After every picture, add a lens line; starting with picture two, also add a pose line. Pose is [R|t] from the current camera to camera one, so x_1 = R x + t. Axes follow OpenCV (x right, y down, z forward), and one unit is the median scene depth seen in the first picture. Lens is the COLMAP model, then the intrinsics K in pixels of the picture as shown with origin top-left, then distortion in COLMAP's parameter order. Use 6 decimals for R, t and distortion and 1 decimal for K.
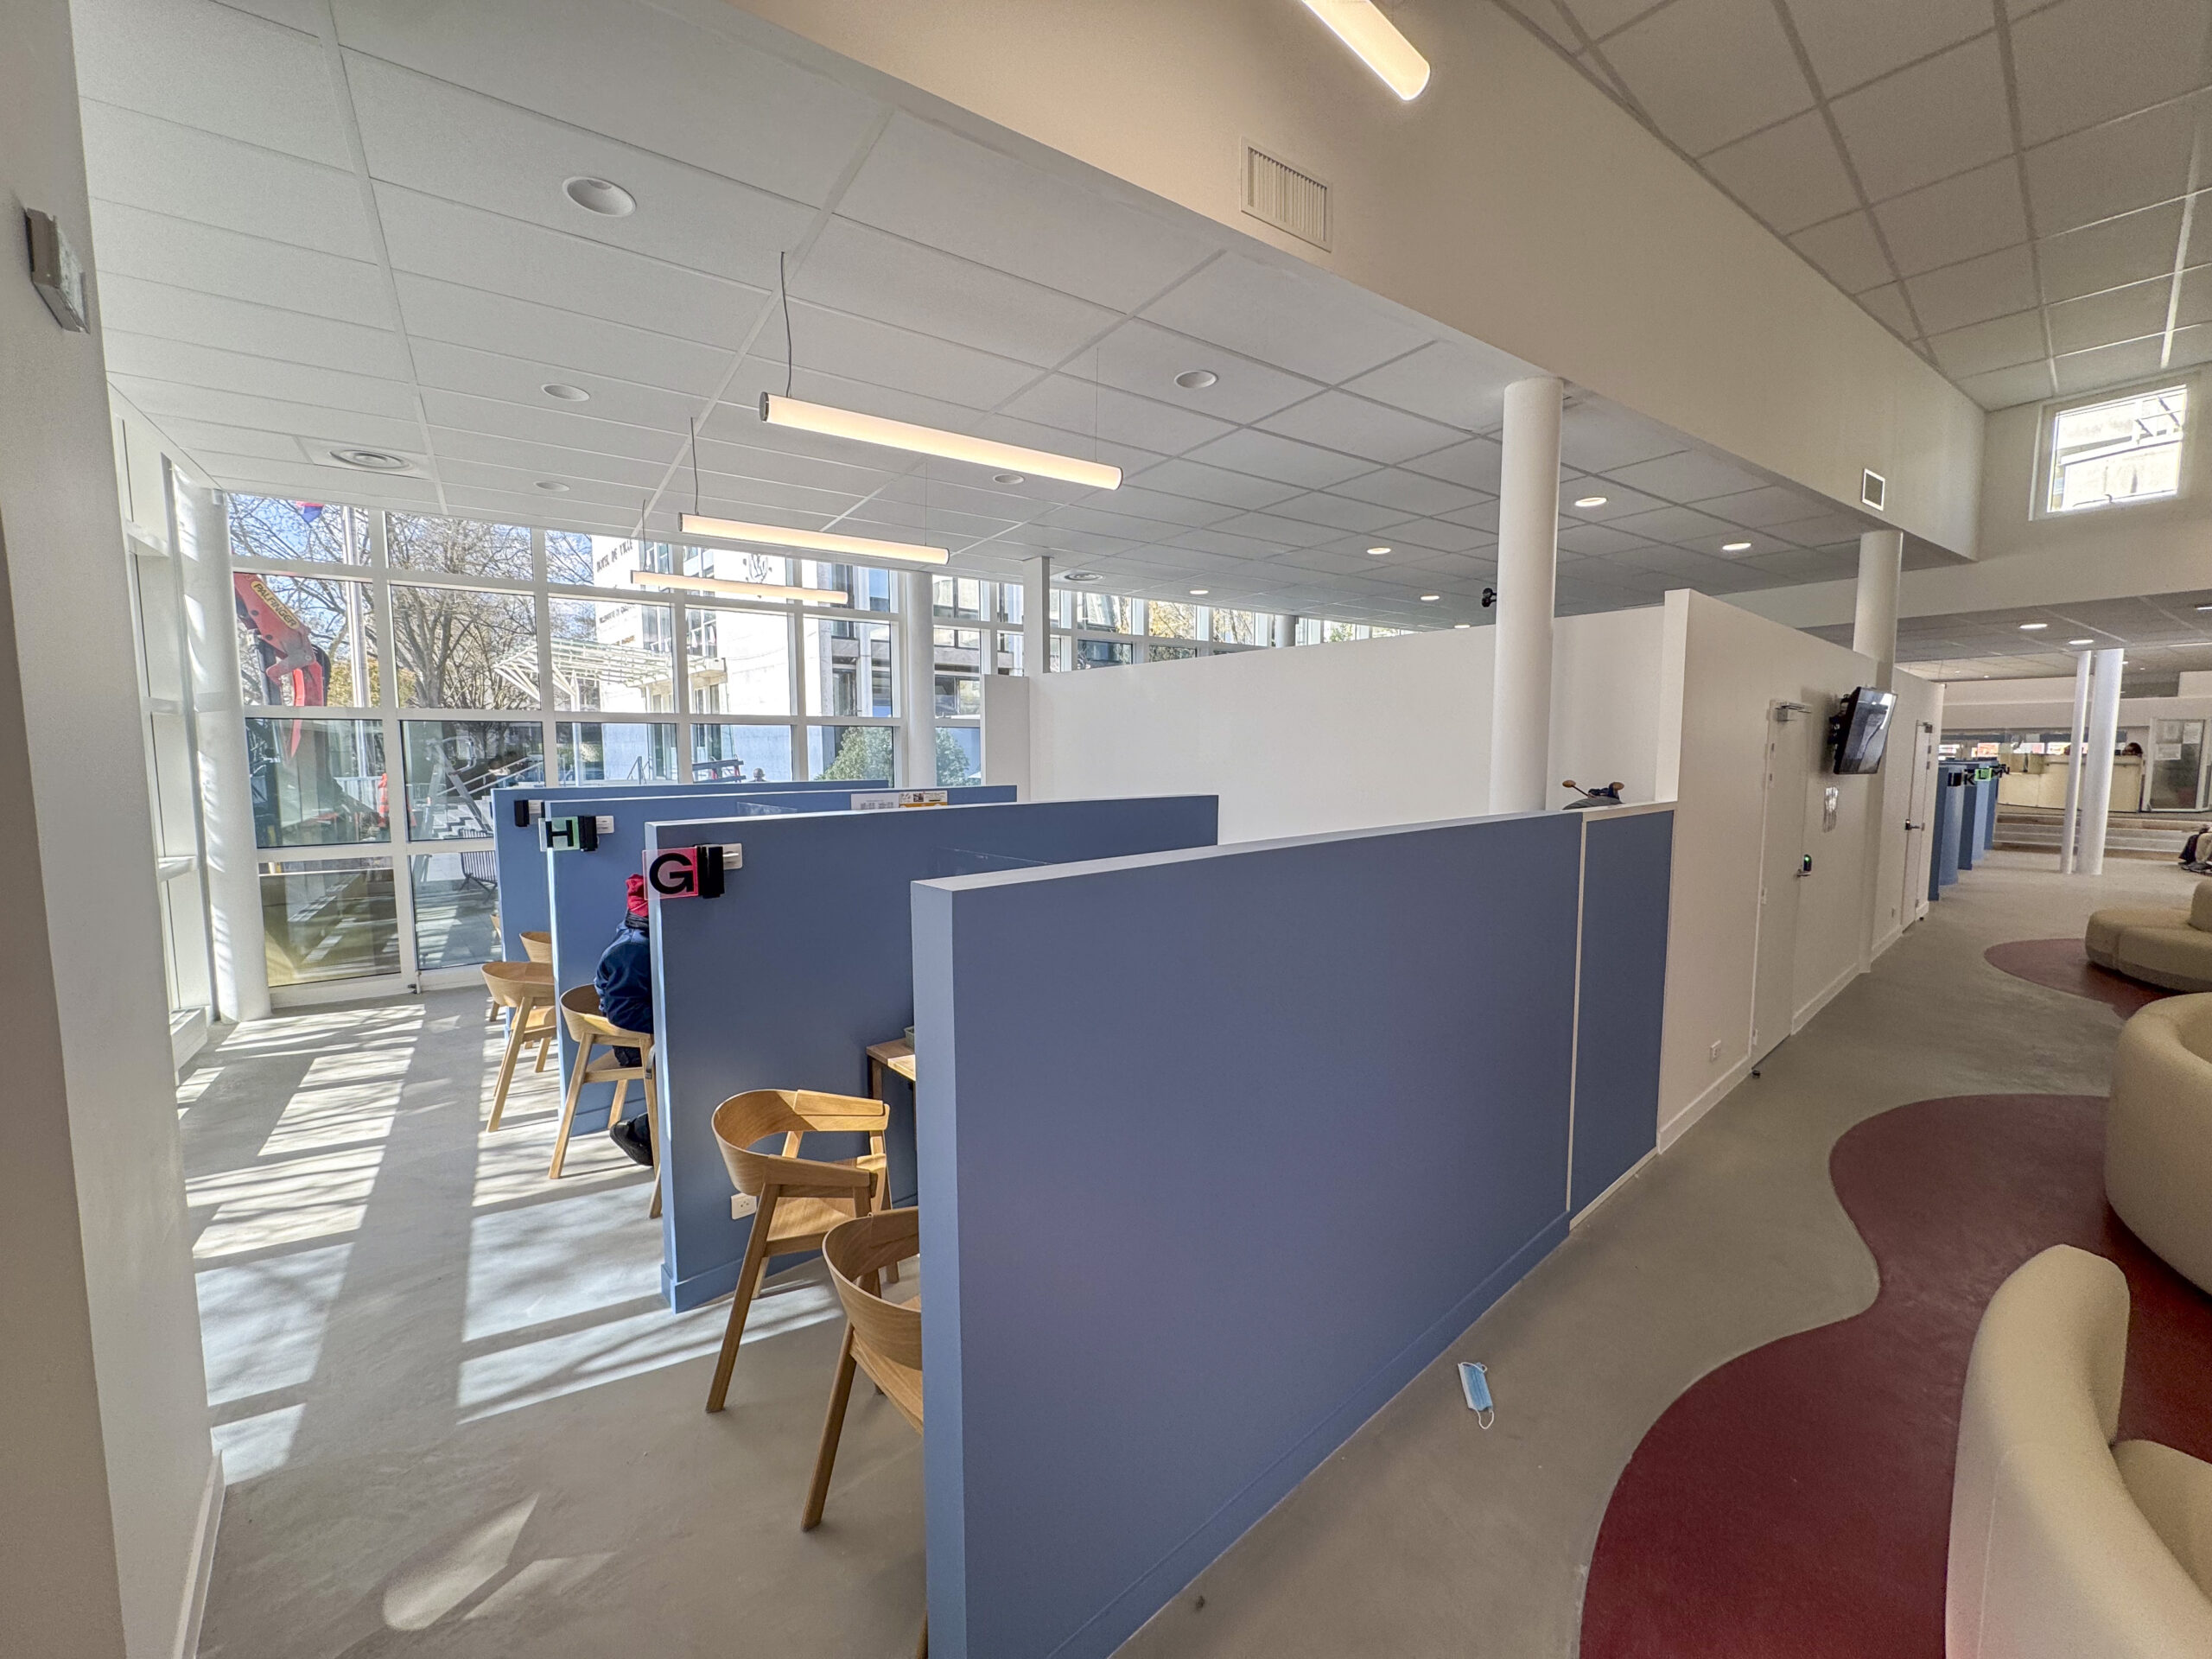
lens RADIAL K [[885.8, 0, 1131.7], [0, 885.8, 838.6], [0, 0, 1]] dist [0.007996, 0.000043]
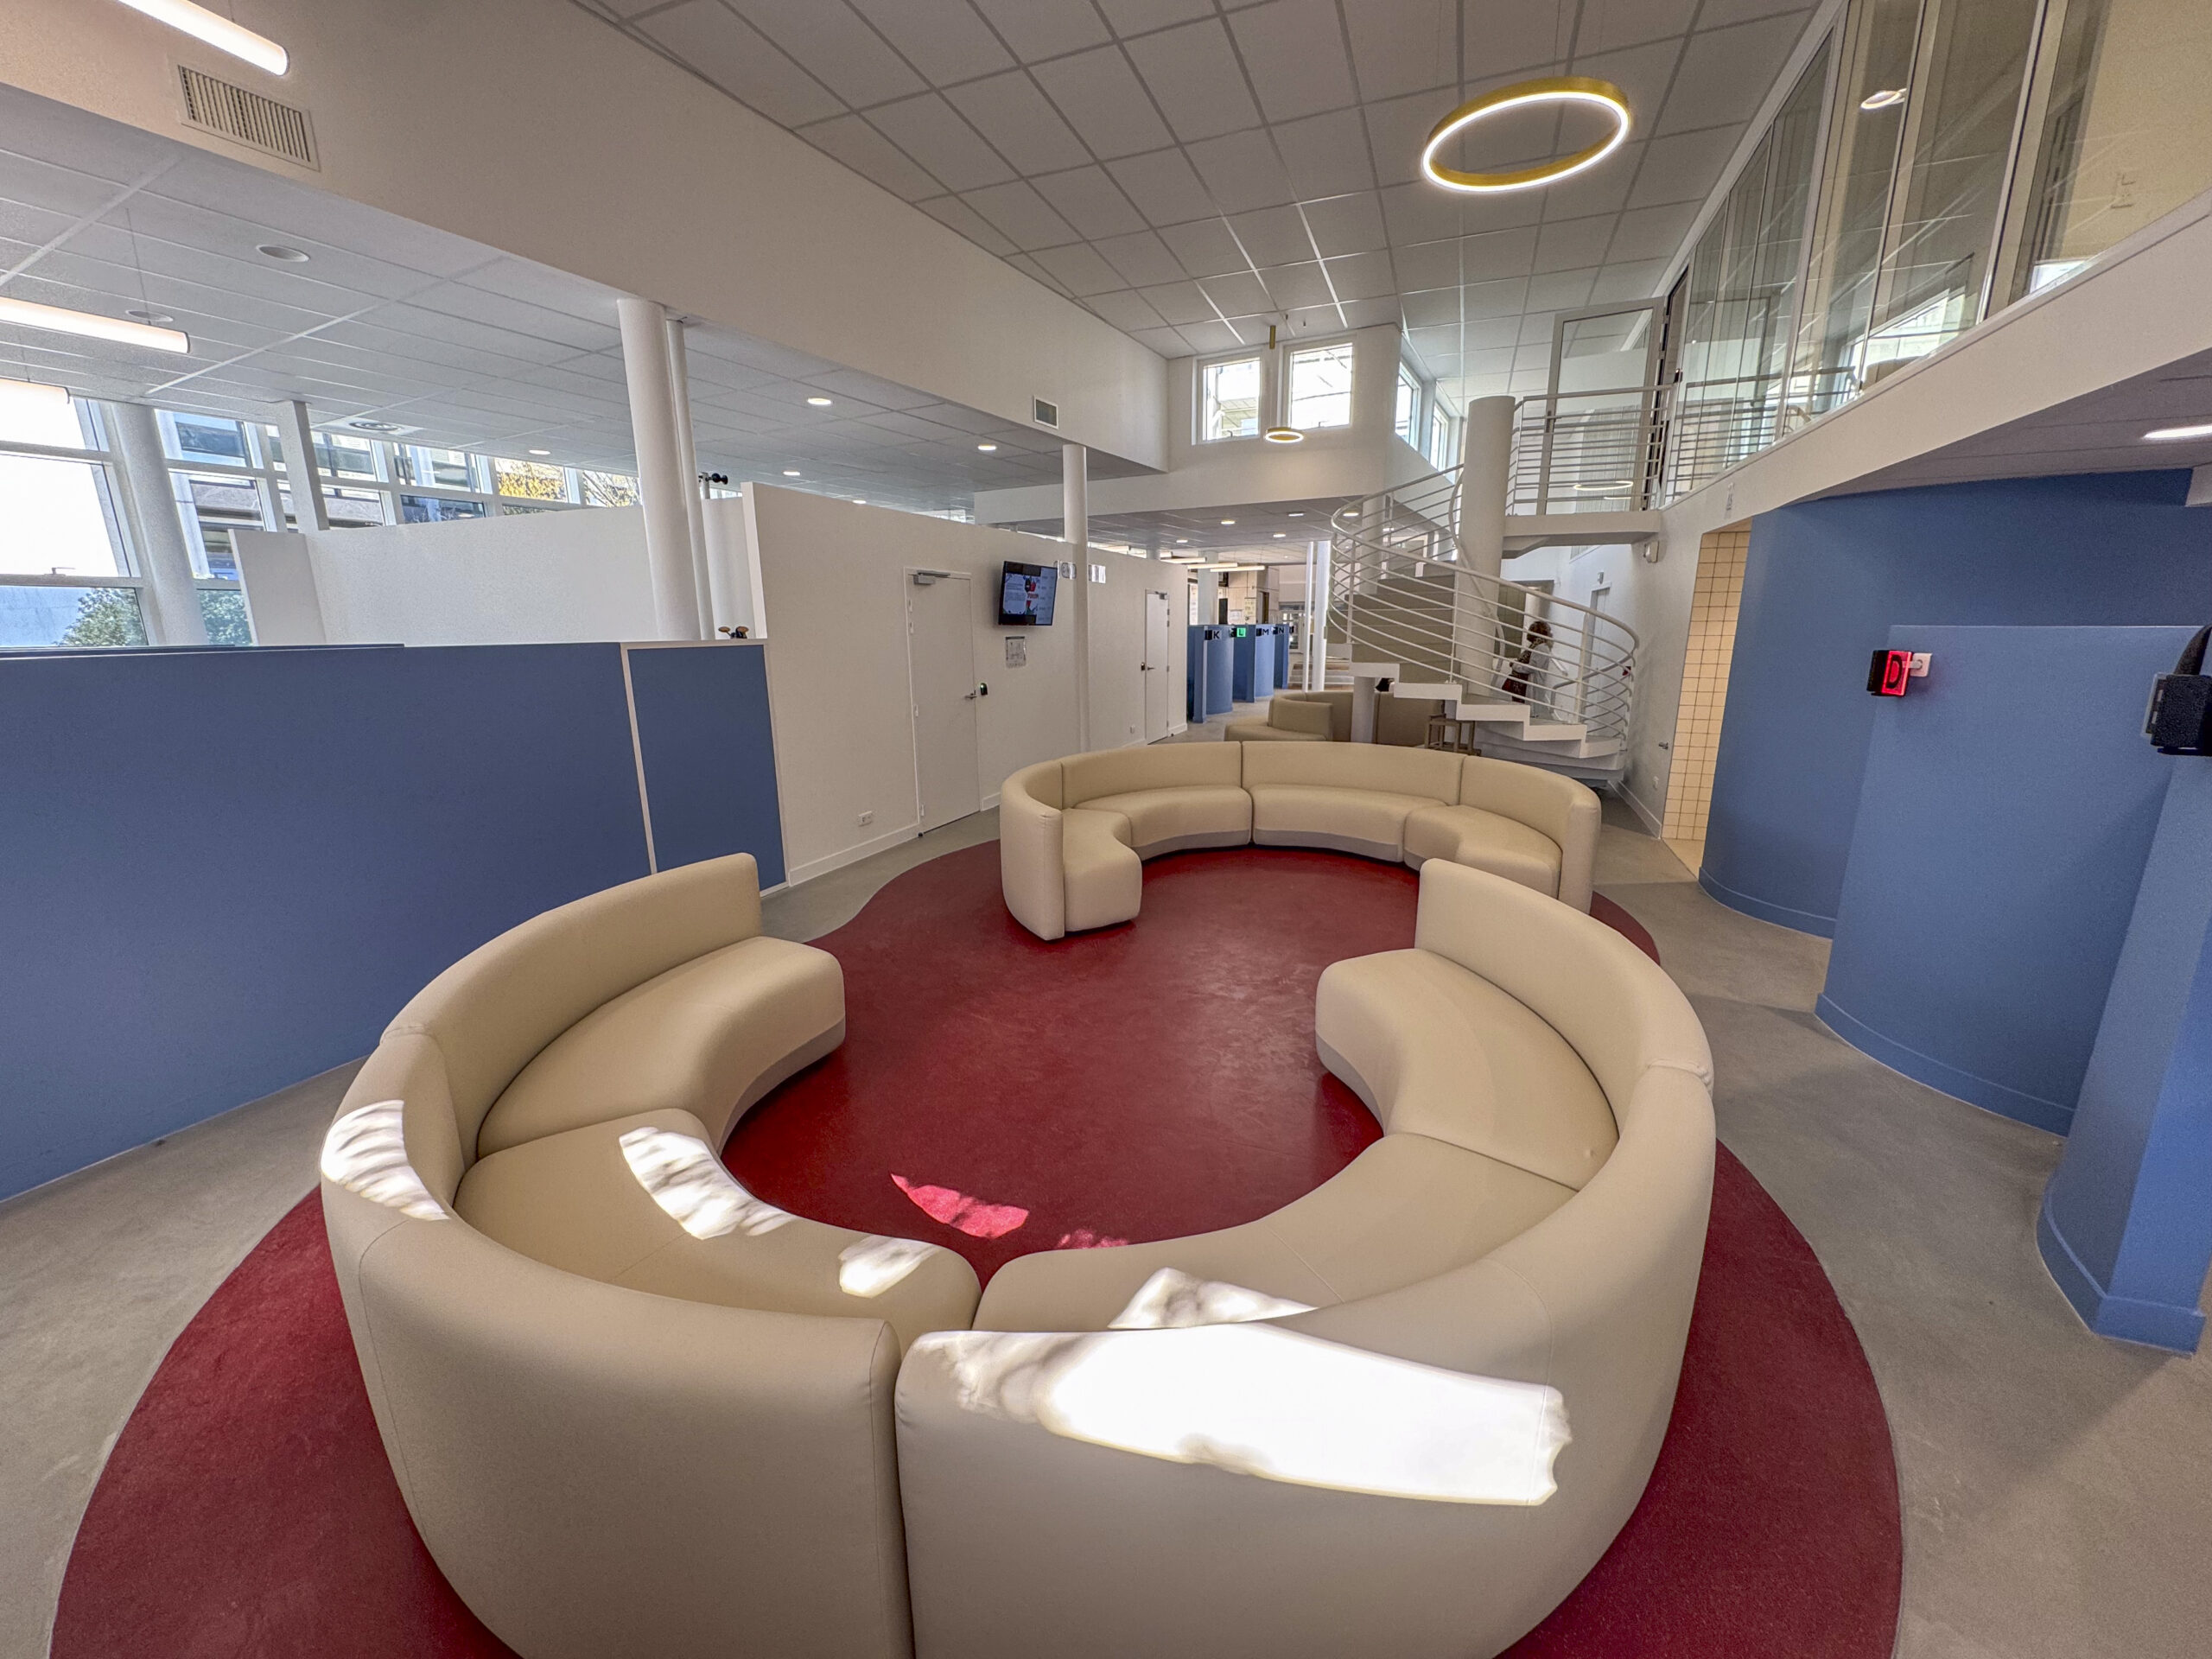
lens RADIAL K [[877.4, 0, 1106.0], [0, 877.4, 829.5], [0, 0, 1]] dist [-0.000130, -0.000021]
pose [[0.900934, -0.104546, 0.421174, 0.241629], [0.050416, 0.989190, 0.137698, 0.049038], [-0.431017, -0.102823, 0.896466, -0.257339]]
